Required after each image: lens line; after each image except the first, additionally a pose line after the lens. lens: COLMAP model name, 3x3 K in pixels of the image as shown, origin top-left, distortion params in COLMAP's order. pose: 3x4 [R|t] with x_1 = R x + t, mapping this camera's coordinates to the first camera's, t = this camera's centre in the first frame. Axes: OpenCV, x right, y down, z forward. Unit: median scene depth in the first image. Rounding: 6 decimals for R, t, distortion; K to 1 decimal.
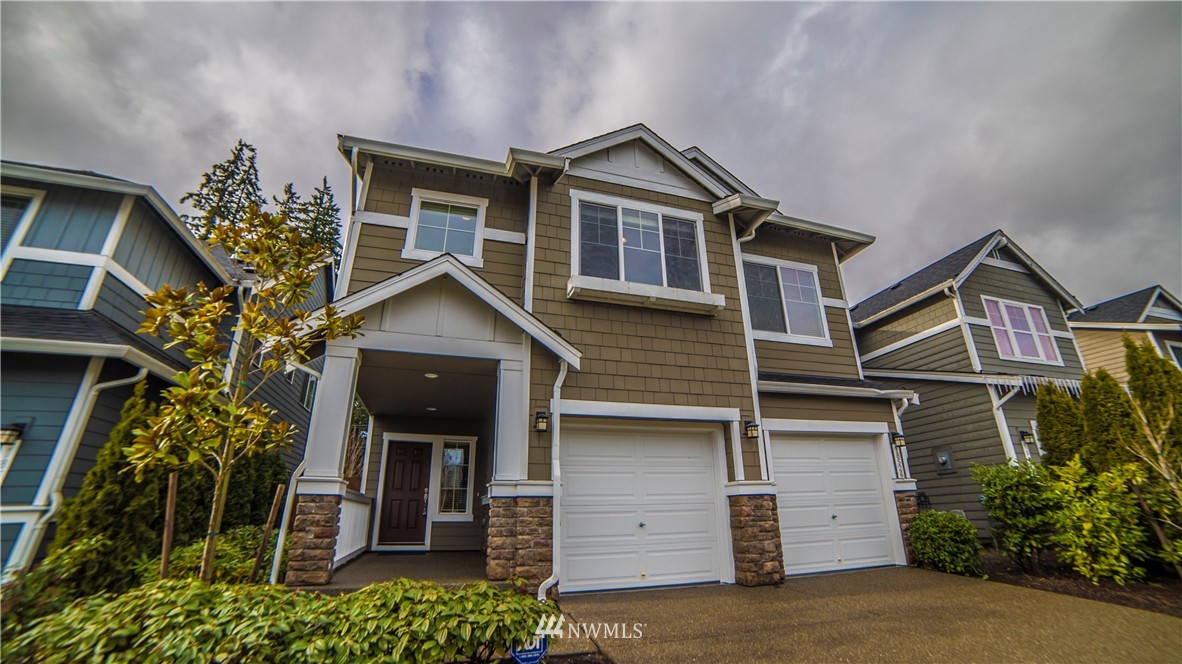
lens RADIAL K [[492.1, 0, 601.8], [0, 492.1, 327.6], [0, 0, 1]] dist [-0.106192, 0.039006]
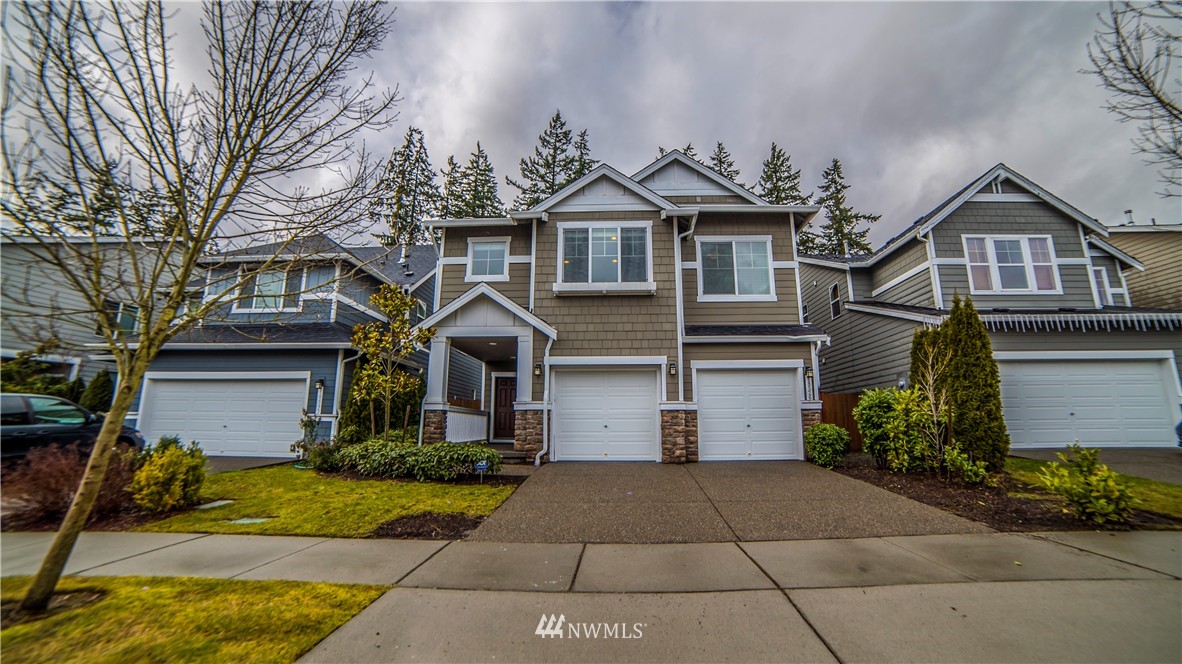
lens RADIAL K [[492.1, 0, 601.8], [0, 492.1, 327.6], [0, 0, 1]] dist [-0.106192, 0.039006]
pose [[0.937259, -0.054008, -0.344425, 0.626516], [0.110412, 0.983058, 0.146306, -0.173361], [0.330688, -0.175155, 0.927343, -0.502781]]
